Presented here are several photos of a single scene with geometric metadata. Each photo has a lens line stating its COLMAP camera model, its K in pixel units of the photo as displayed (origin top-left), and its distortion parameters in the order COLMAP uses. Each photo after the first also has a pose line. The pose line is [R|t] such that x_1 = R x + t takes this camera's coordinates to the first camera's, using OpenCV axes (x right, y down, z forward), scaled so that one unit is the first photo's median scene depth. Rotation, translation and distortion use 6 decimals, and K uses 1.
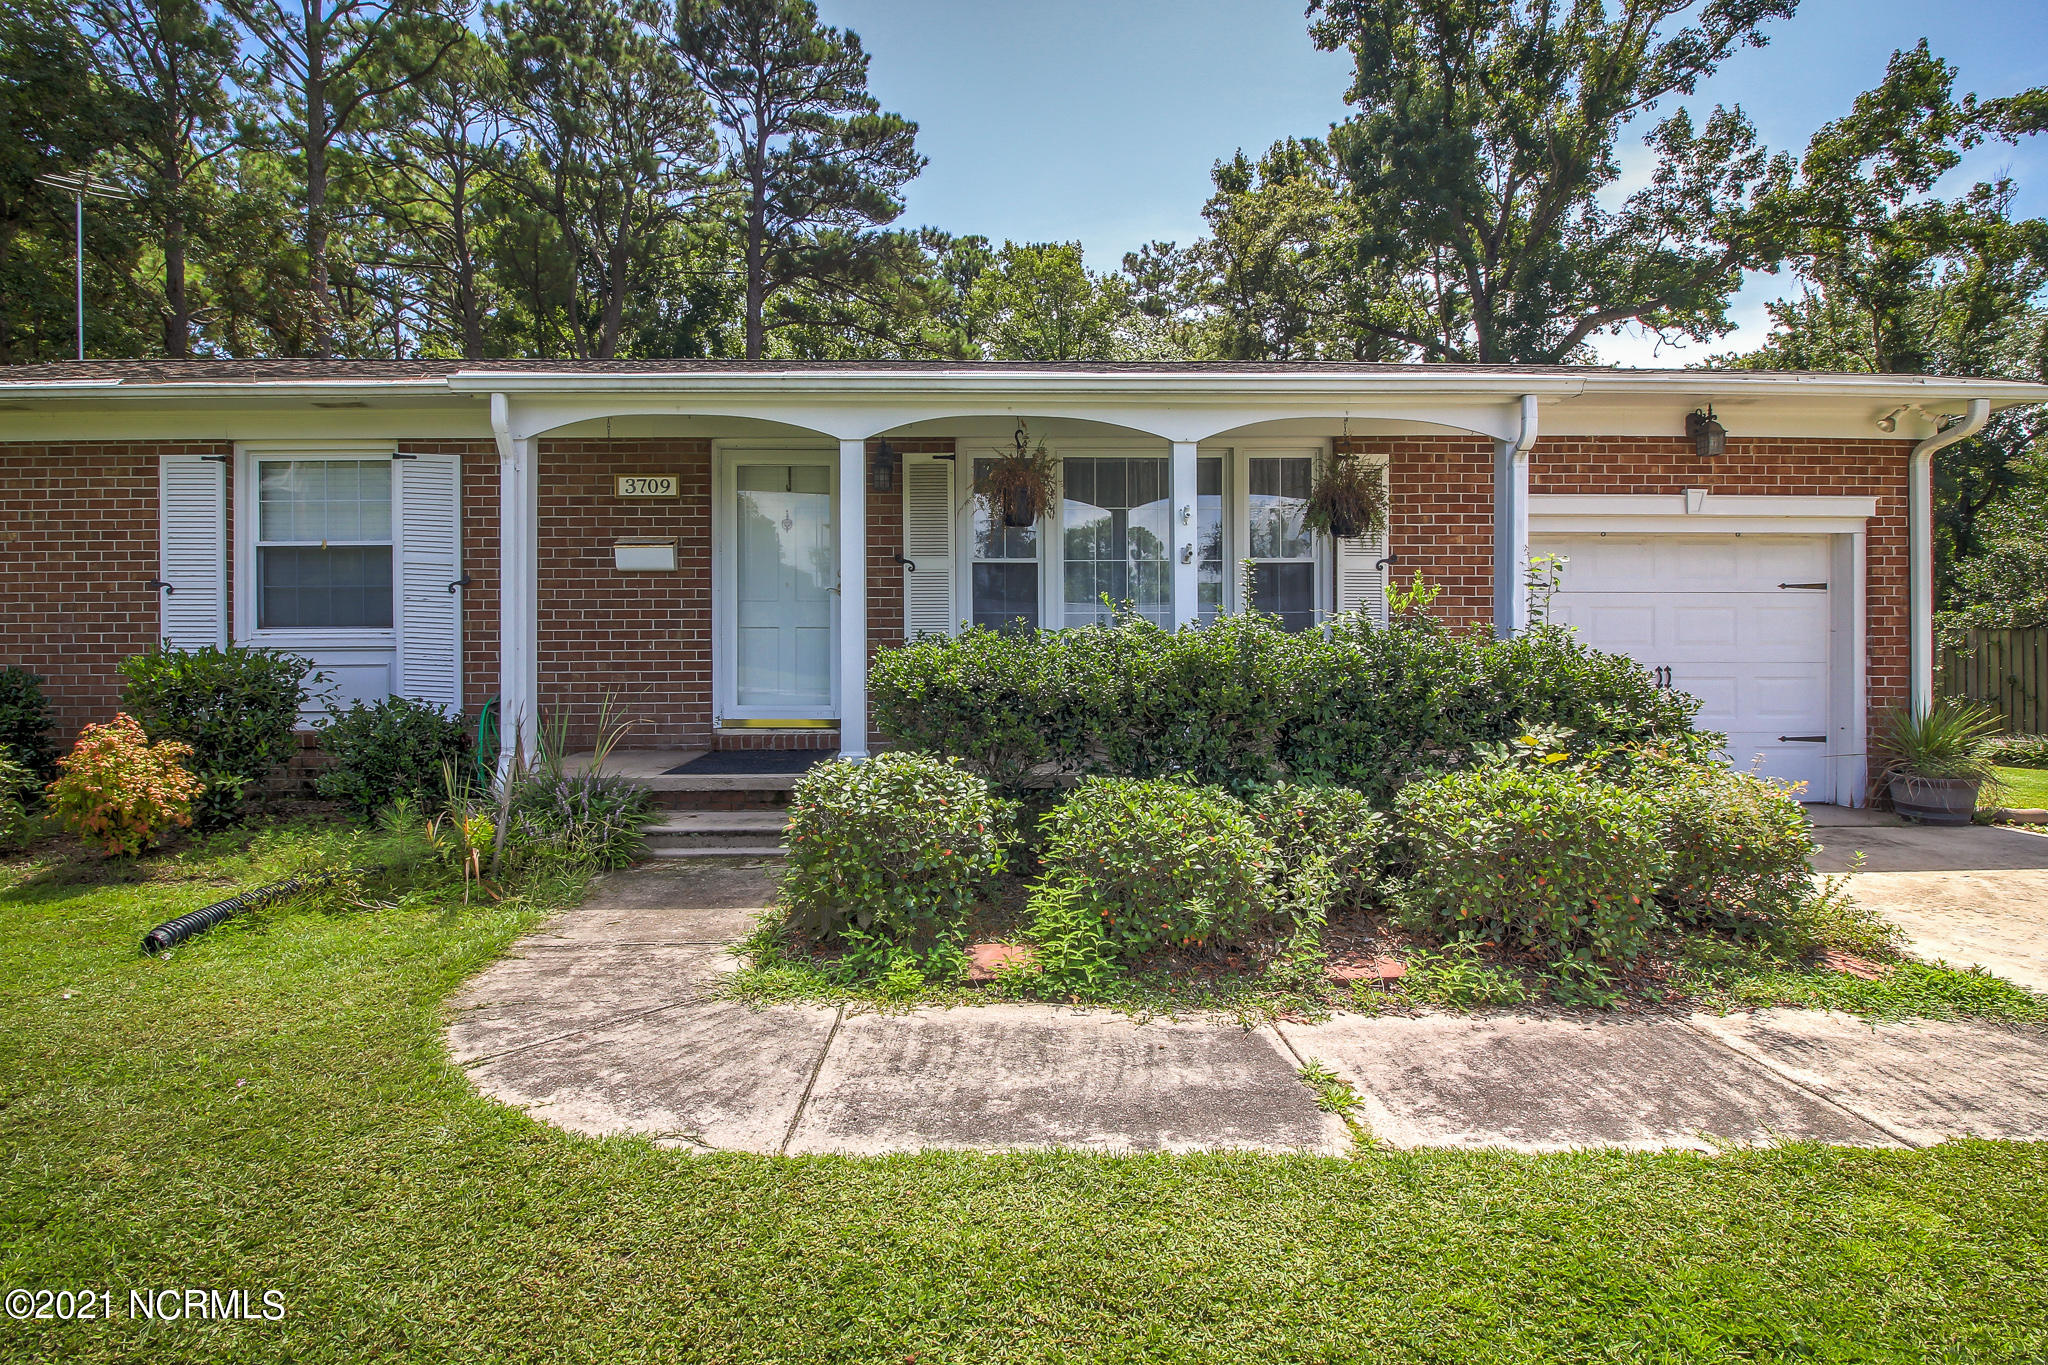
lens RADIAL K [[939.8, 0, 1009.8], [0, 939.8, 661.3], [0, 0, 1]] dist [-0.021040, -0.003365]
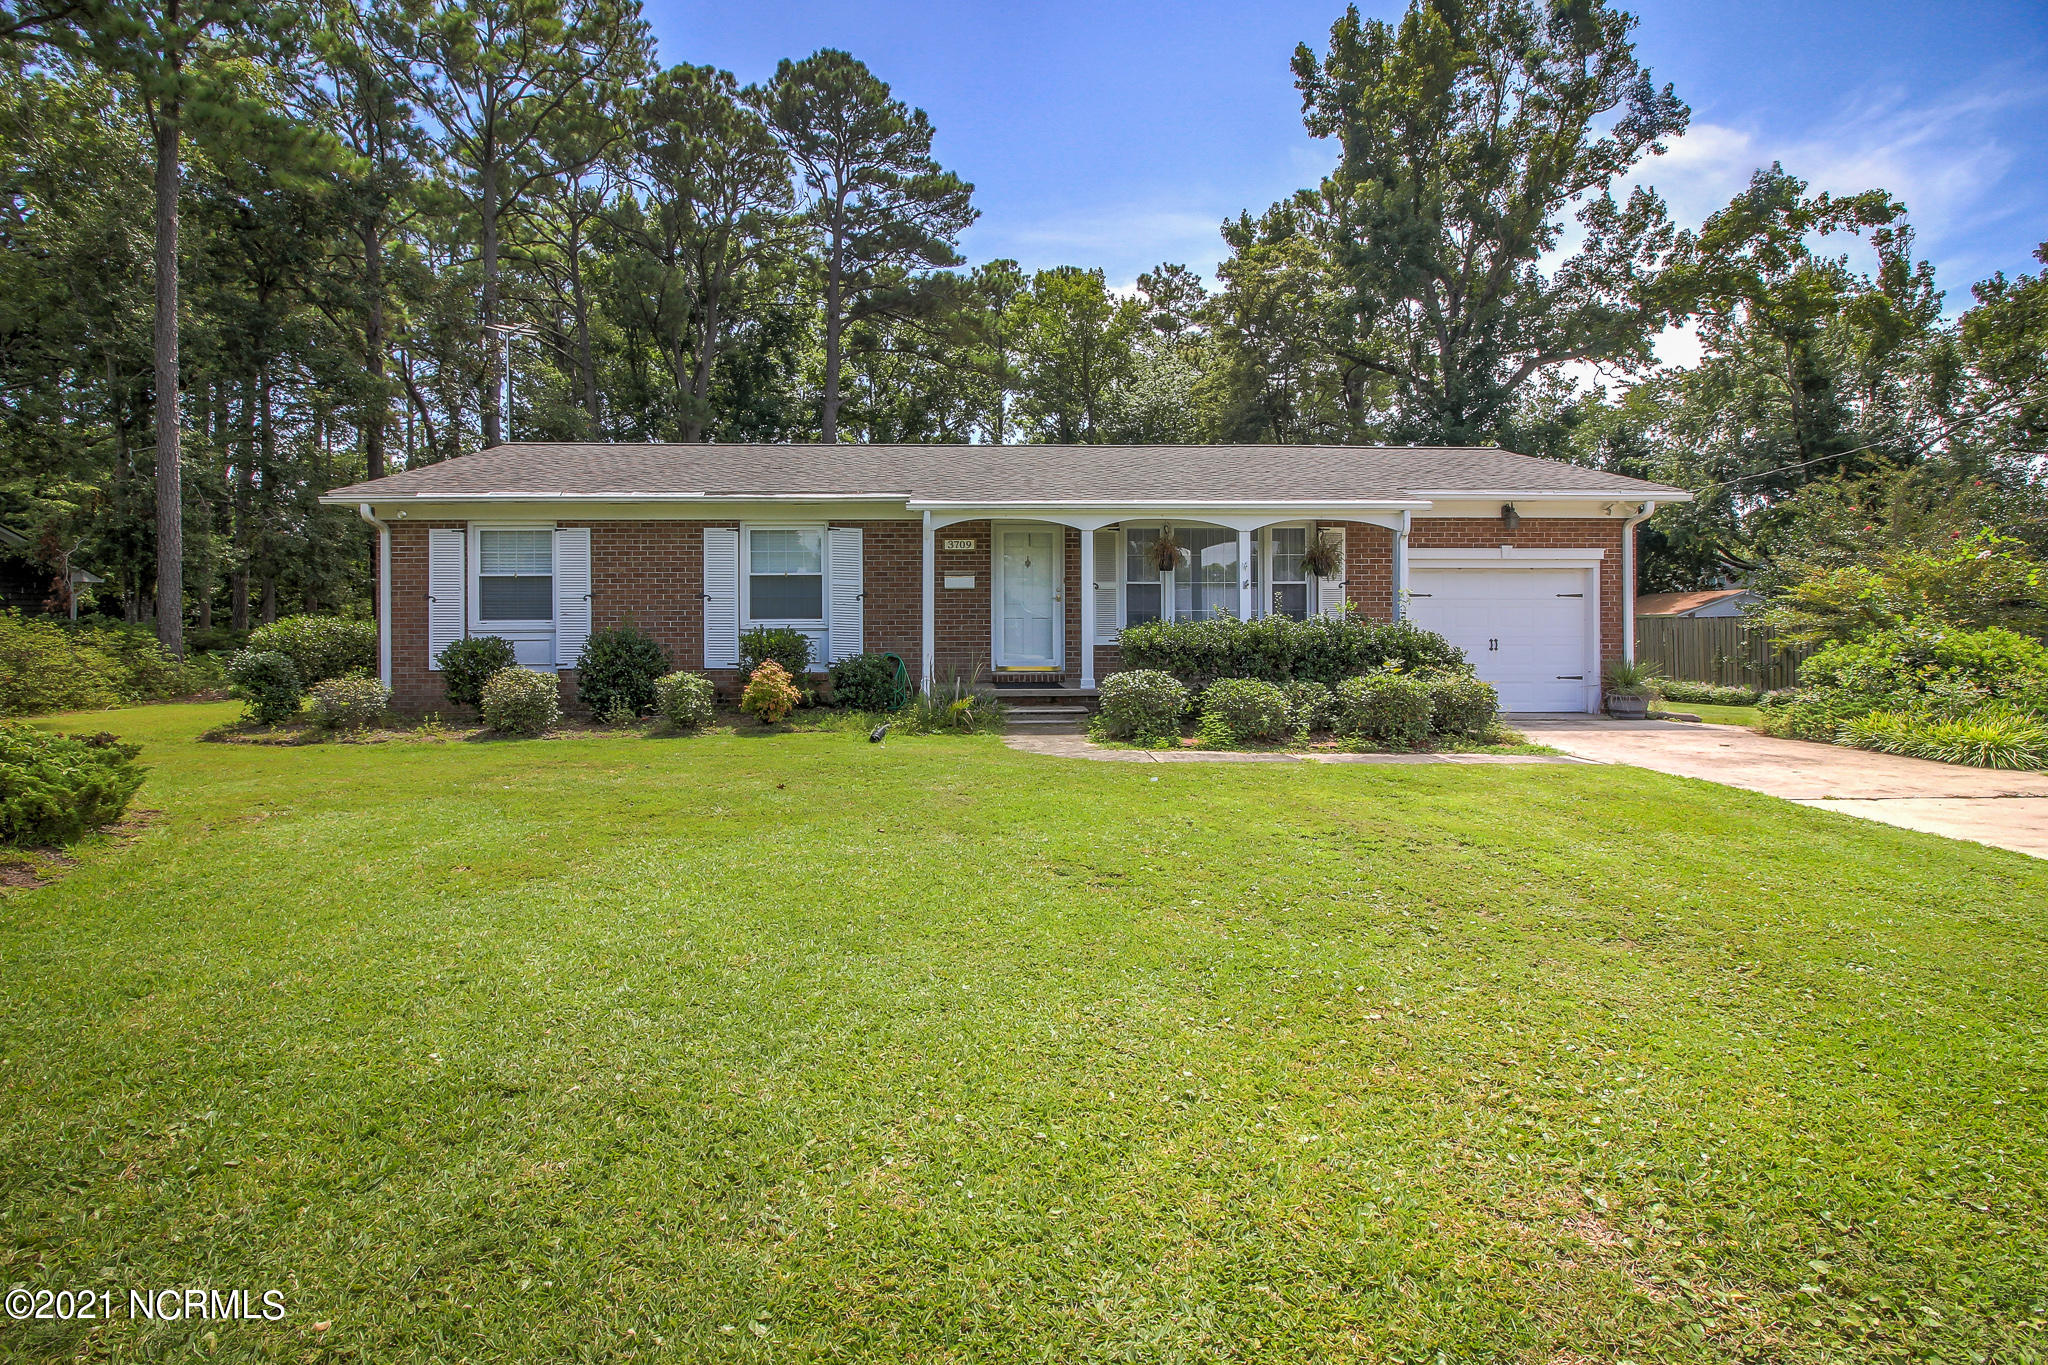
lens RADIAL K [[939.8, 0, 1017.4], [0, 939.8, 644.2], [0, 0, 1]] dist [-0.021040, -0.003365]
pose [[0.999933, -0.000880, 0.011520, -0.074555], [0.000868, 0.999999, 0.000992, 0.003748], [-0.011521, -0.000982, 0.999933, -0.235582]]
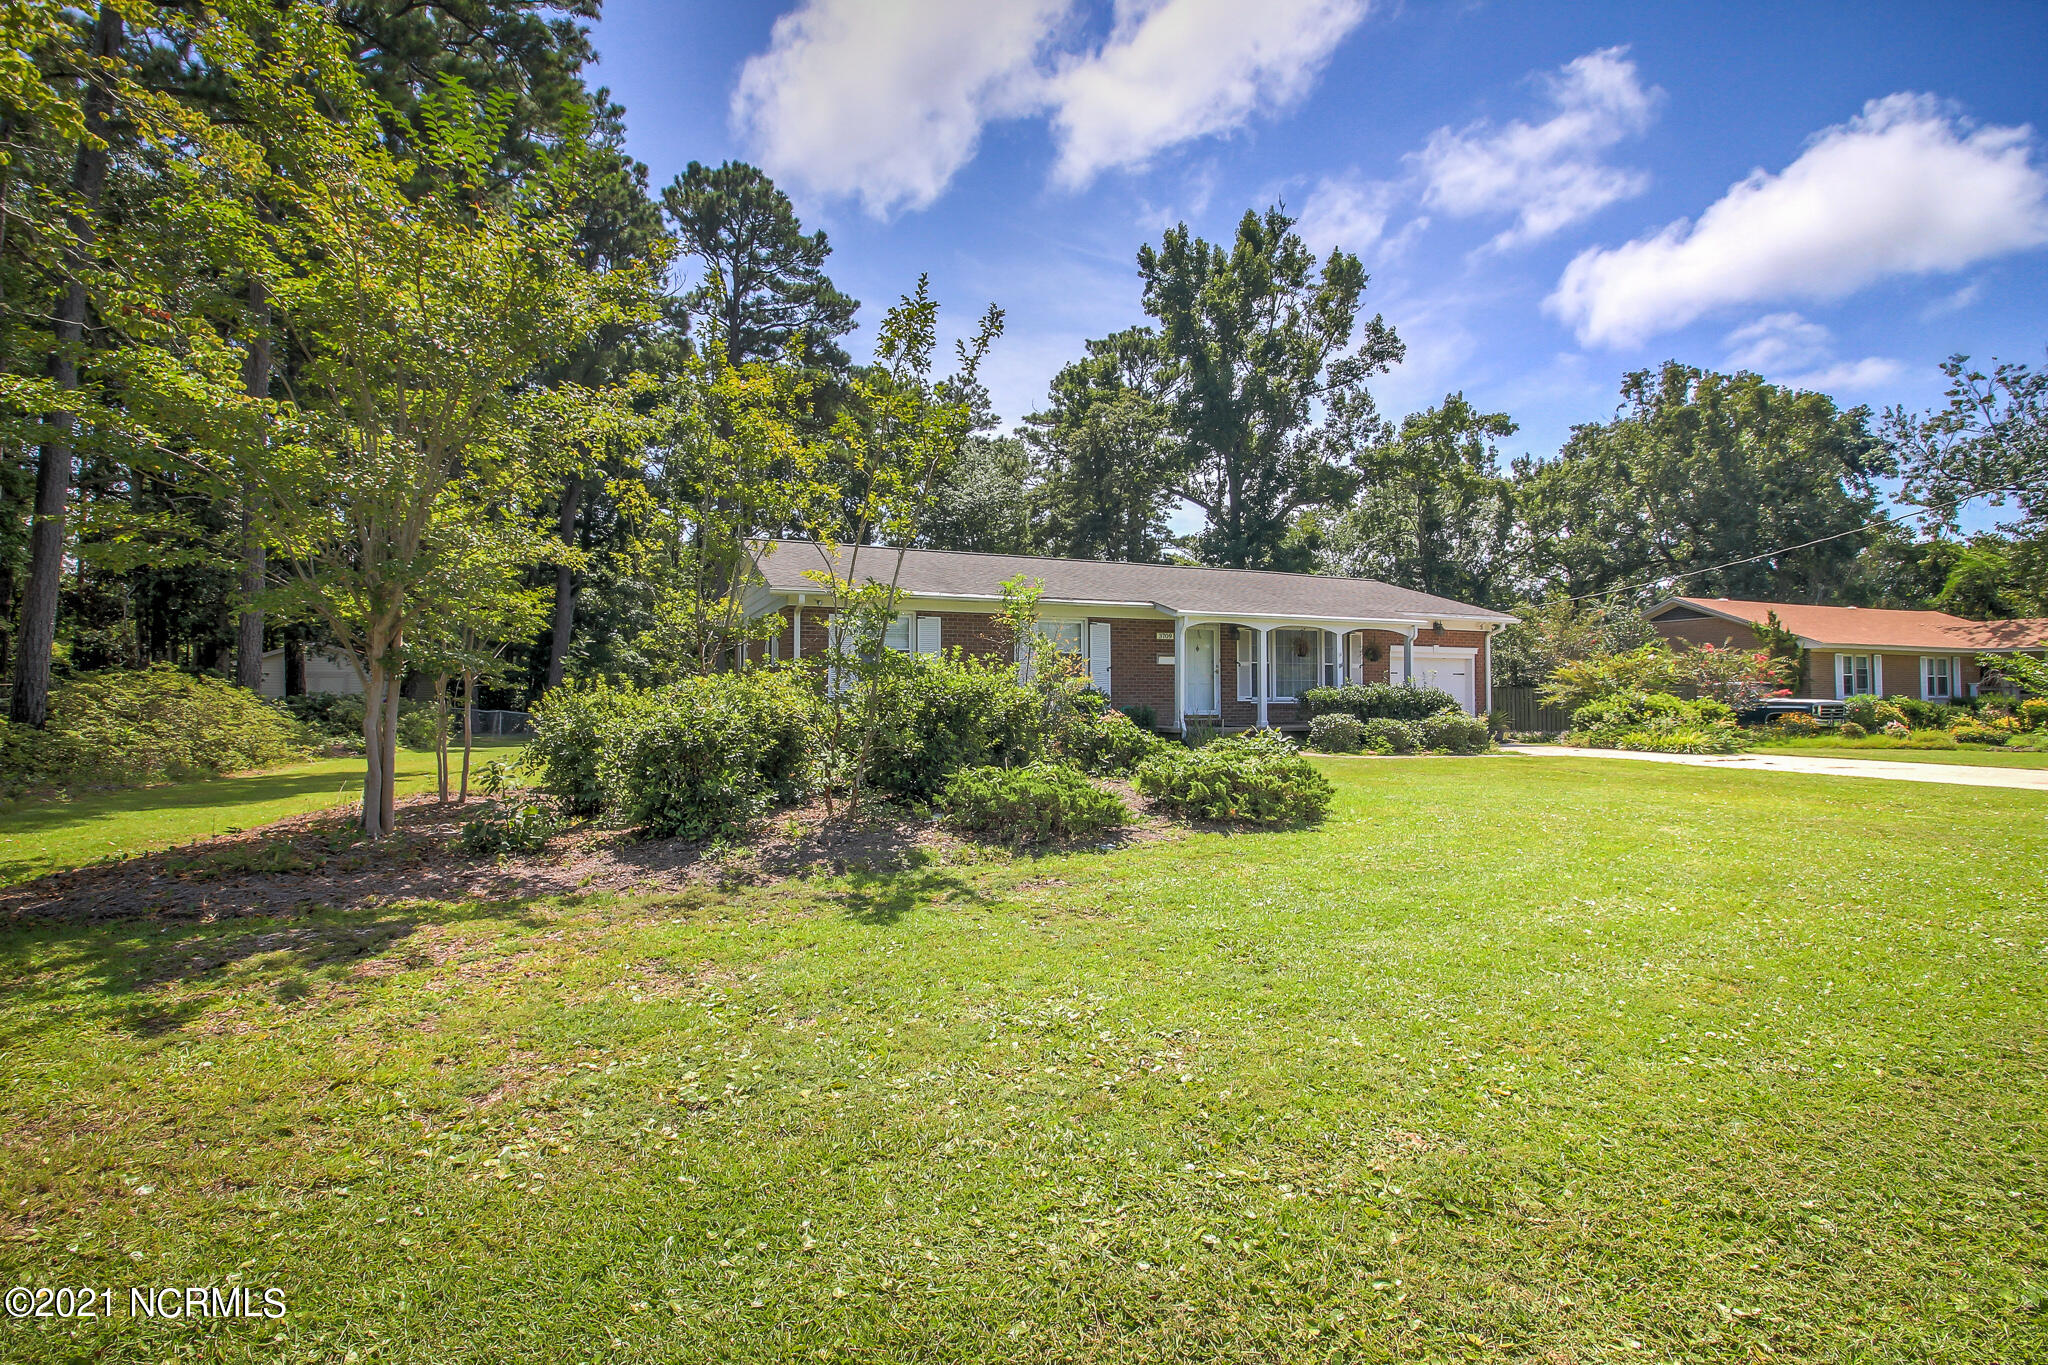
lens RADIAL K [[939.8, 0, 1014.9], [0, 939.8, 685.1], [0, 0, 1]] dist [-0.021040, -0.003365]
pose [[0.928951, 0.011230, 0.370031, -0.494763], [-0.000302, 0.999562, -0.029578, 0.014756], [-0.370202, 0.027365, 0.928548, -0.403586]]
